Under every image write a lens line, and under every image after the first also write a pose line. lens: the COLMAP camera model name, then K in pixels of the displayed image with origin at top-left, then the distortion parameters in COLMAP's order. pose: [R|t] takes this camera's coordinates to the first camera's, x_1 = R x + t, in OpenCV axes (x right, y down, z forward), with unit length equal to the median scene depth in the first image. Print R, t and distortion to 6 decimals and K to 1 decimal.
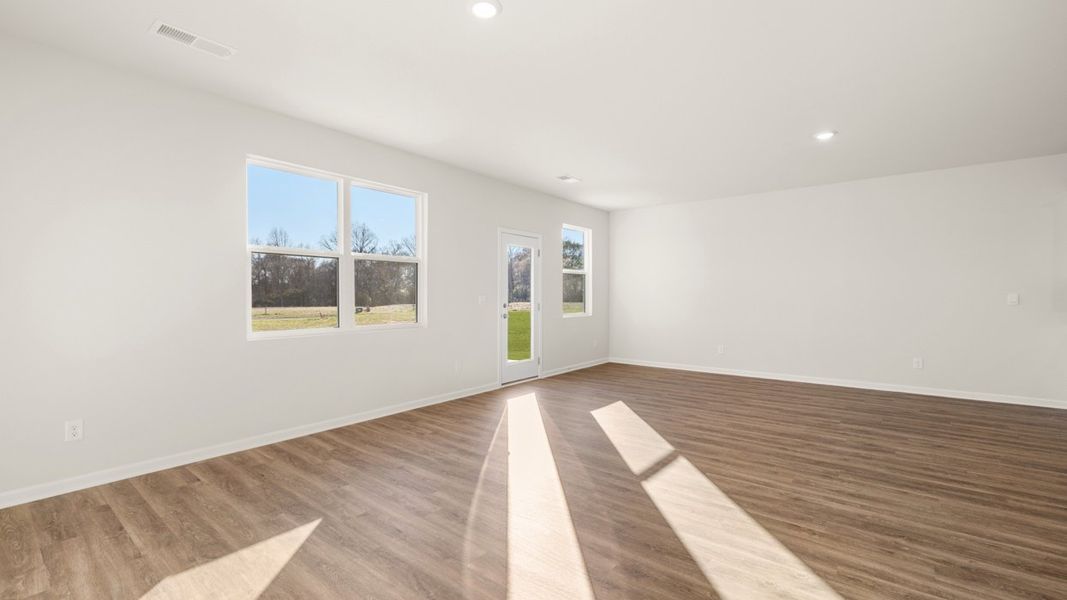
lens RADIAL K [[452.5, 0, 535.4], [0, 452.5, 287.7], [0, 0, 1]] dist [0.003053, -0.000543]
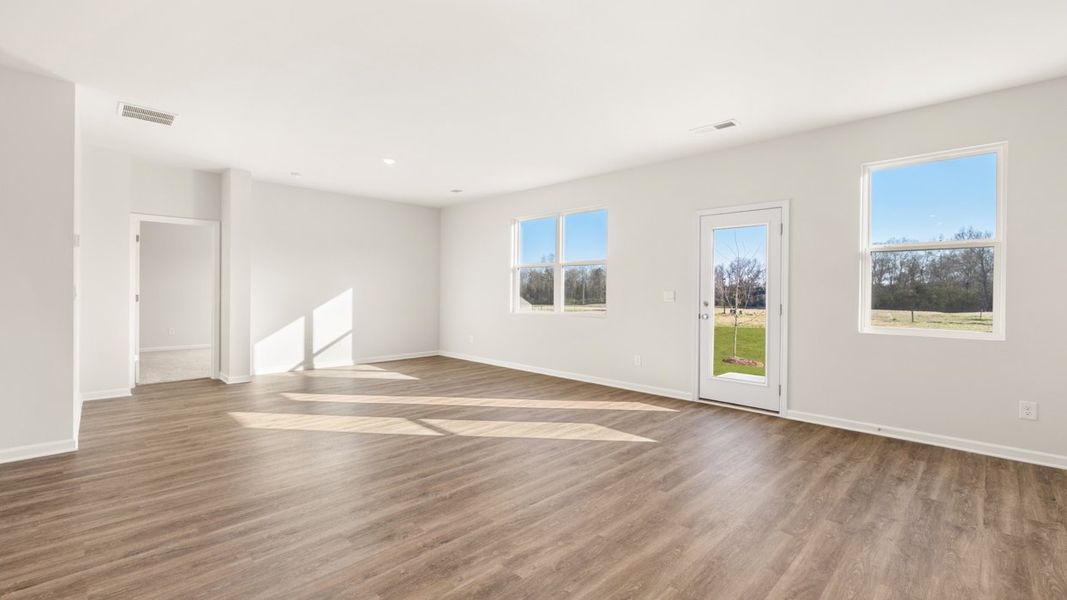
lens RADIAL K [[466.9, 0, 509.5], [0, 466.9, 293.6], [0, 0, 1]] dist [0.000666, -0.001082]
pose [[-0.157288, 0.004070, -0.987544, 1.057928], [0.008609, 0.999959, 0.002750, 0.017858], [0.987515, -0.008069, -0.157316, 1.004163]]
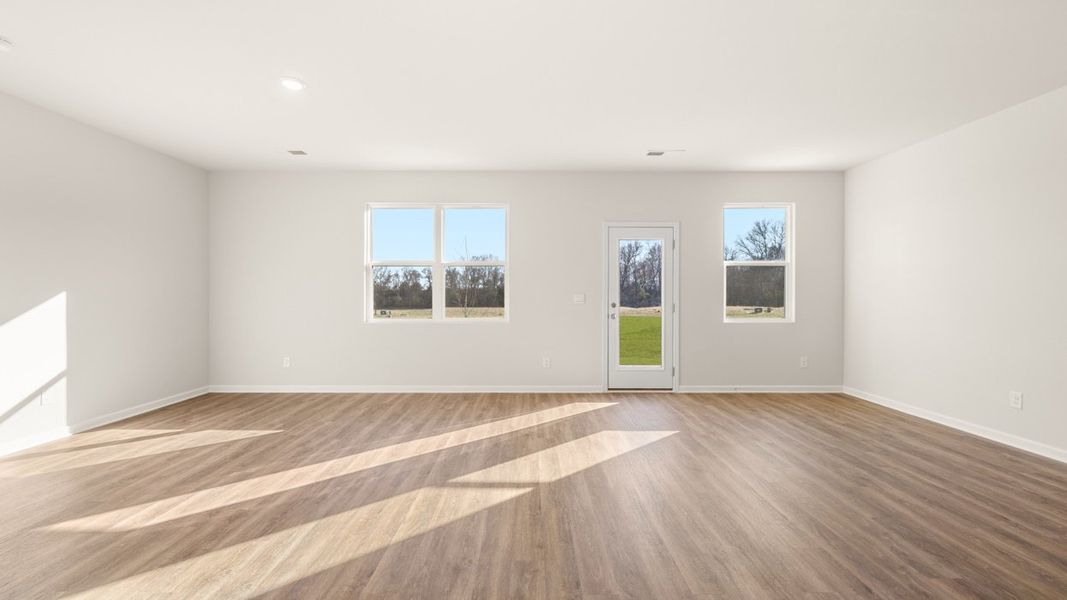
lens RADIAL K [[452.5, 0, 529.2], [0, 452.5, 295.4], [0, 0, 1]] dist [0.003053, -0.000543]
pose [[0.608527, -0.000268, -0.793533, 0.724854], [0.014271, 0.999842, 0.010606, 0.007810], [0.793405, -0.017779, 0.608434, 0.381518]]
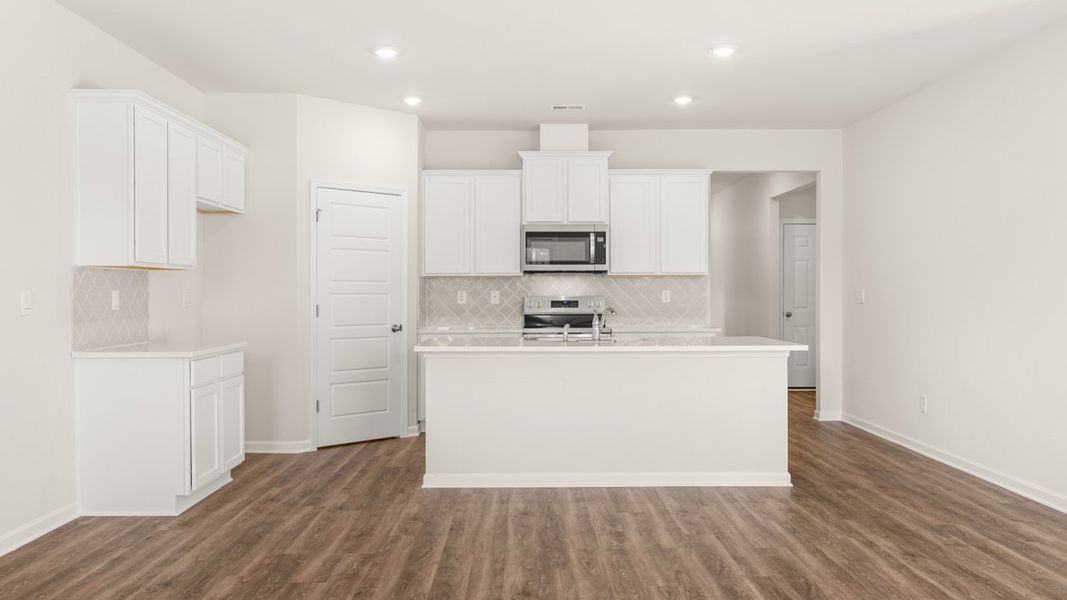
lens RADIAL K [[893.3, 0, 530.6], [0, 893.3, 292.6], [0, 0, 1]] dist [0.002412, -0.005763]
pose [[-0.617390, -0.000265, 0.786657, 0.082974], [-0.013002, 0.999867, -0.009867, 0.018653], [-0.786549, -0.016320, -0.617312, 1.282421]]
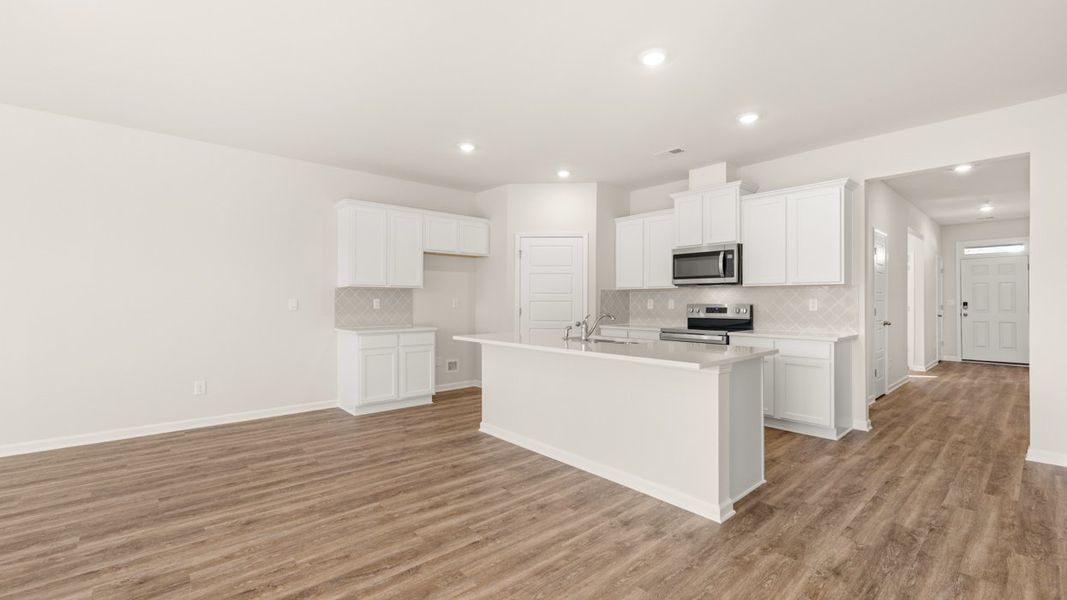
lens RADIAL K [[452.5, 0, 525.5], [0, 452.5, 295.5], [0, 0, 1]] dist [0.003053, -0.000543]
pose [[0.208857, 0.013659, 0.977851, 0.246146], [-0.019535, 0.999761, -0.009793, 0.006629], [-0.977751, -0.017057, 0.209074, 0.364568]]
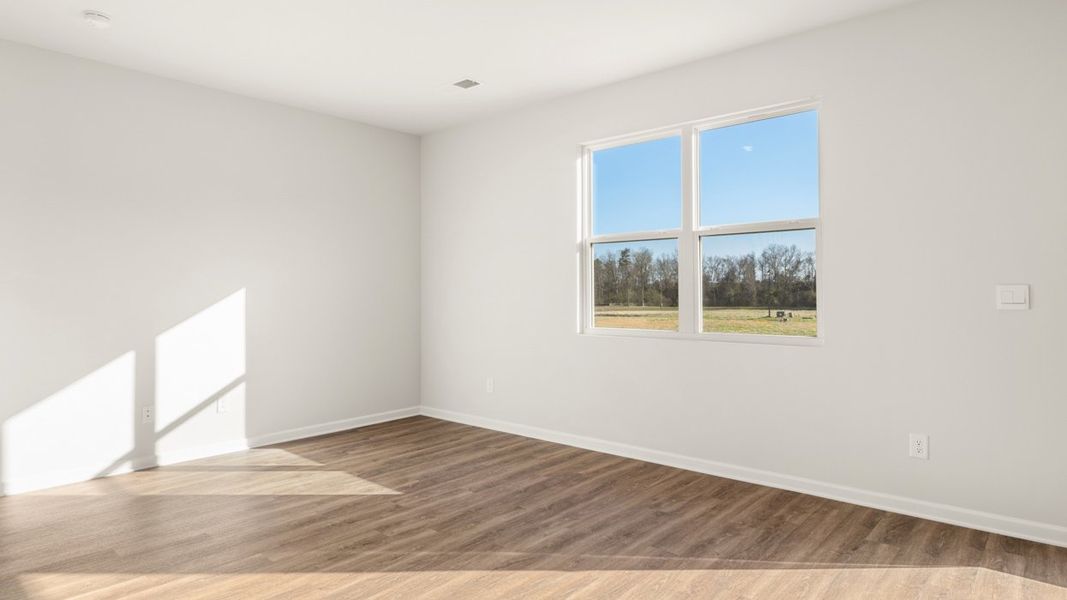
lens RADIAL K [[613.2, 0, 533.5], [0, 613.2, 278.7], [0, 0, 1]] dist [-0.001132, -0.001268]
pose [[-0.064843, -0.019417, -0.997707, 0.529264], [0.022603, 0.999526, -0.020922, 0.014183], [0.997639, -0.023908, -0.064373, 0.755752]]
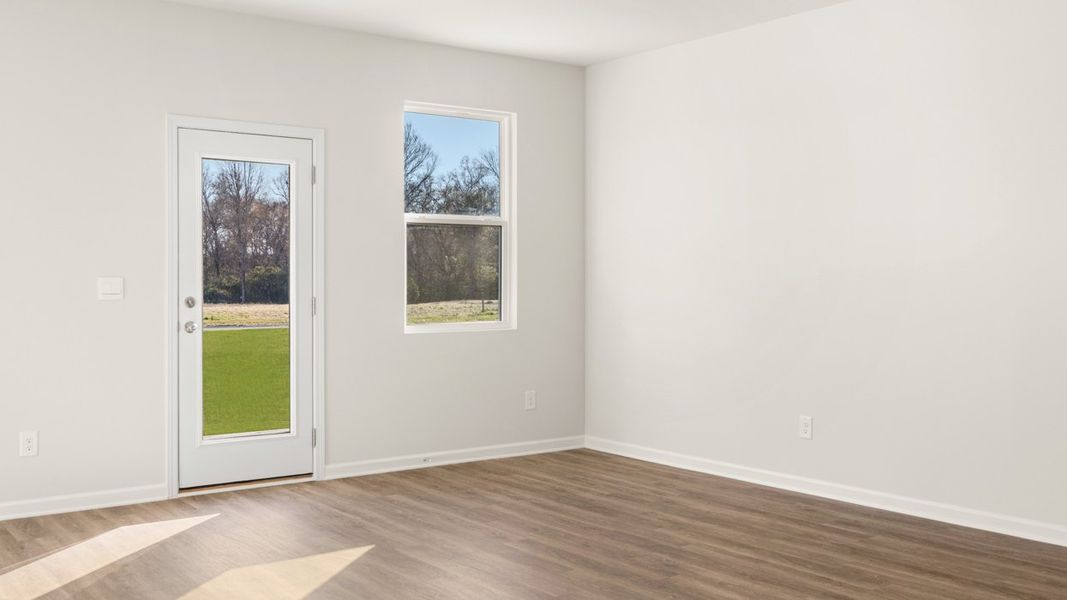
lens RADIAL K [[1042.5, 0, 532.7], [0, 1042.5, 299.1], [0, 0, 1]] dist [0.004675, 0.000000]
pose [[0.961422, 0.003918, -0.275049, 0.644343], [0.005860, 0.999380, 0.034722, 0.004968], [0.275014, -0.034994, 0.960803, 0.205836]]
